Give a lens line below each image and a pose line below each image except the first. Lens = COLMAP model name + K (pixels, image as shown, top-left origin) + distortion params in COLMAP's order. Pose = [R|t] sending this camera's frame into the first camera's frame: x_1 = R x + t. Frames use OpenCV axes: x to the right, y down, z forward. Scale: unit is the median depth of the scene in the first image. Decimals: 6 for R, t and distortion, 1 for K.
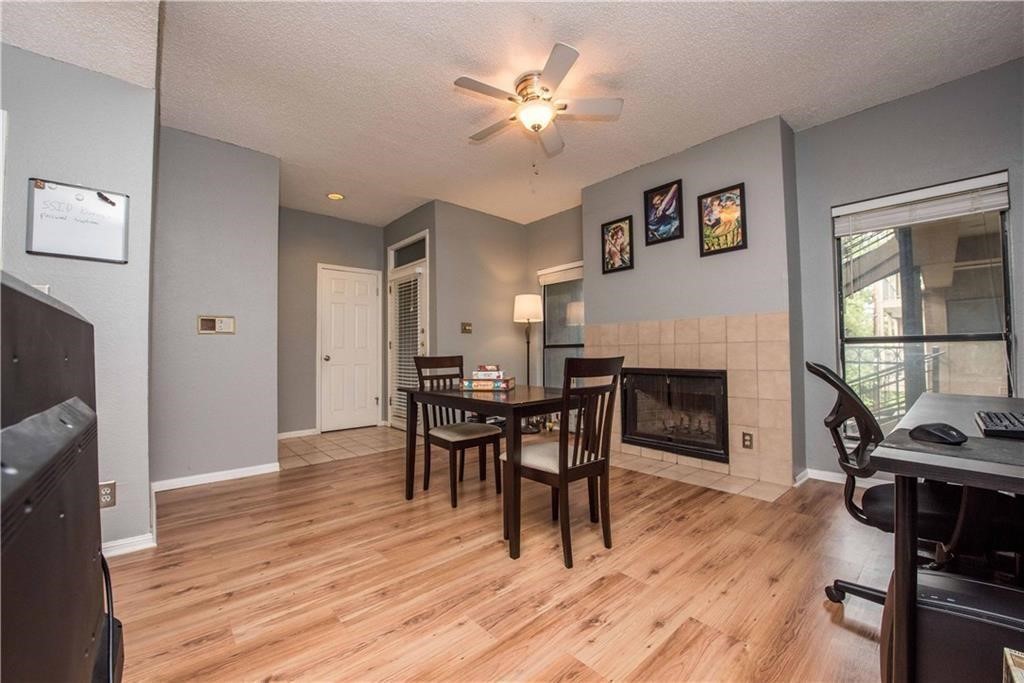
lens RADIAL K [[400.6, 0, 512.0], [0, 400.6, 341.5], [0, 0, 1]] dist [-0.016423, -0.000069]
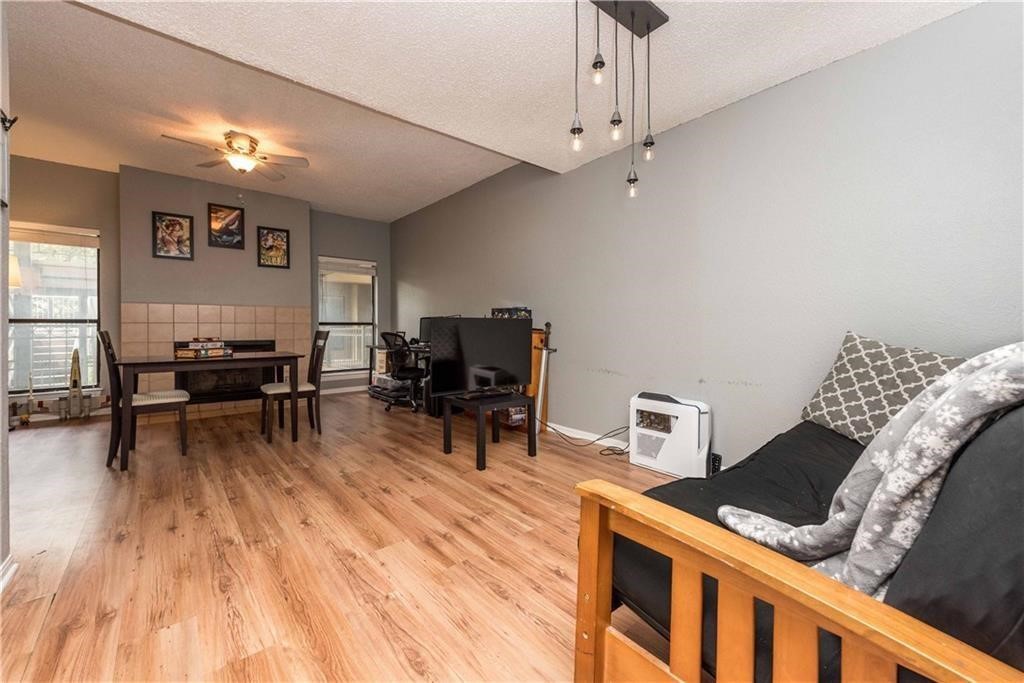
lens RADIAL K [[400.3, 0, 516.2], [0, 400.3, 328.2], [0, 0, 1]] dist [0.000858, -0.000064]
pose [[0.009198, 0.007982, 0.999926, -0.990833], [-0.024365, 0.999673, -0.007755, 0.010300], [-0.999661, -0.024292, 0.009390, -0.003122]]
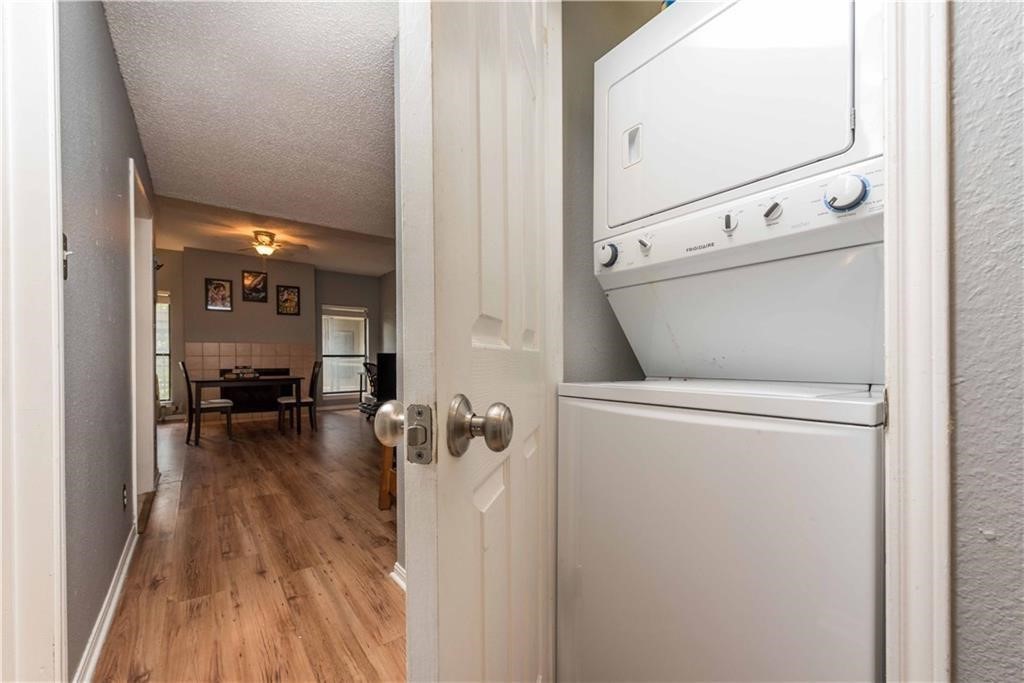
lens RADIAL K [[401.7, 0, 511.1], [0, 401.7, 361.4], [0, 0, 1]] dist [-0.000345, -0.000033]
pose [[0.067297, 0.001479, 0.997732, -1.458251], [-0.024023, 0.999711, 0.000139, 0.002533], [-0.997444, -0.023977, 0.067313, -0.345112]]
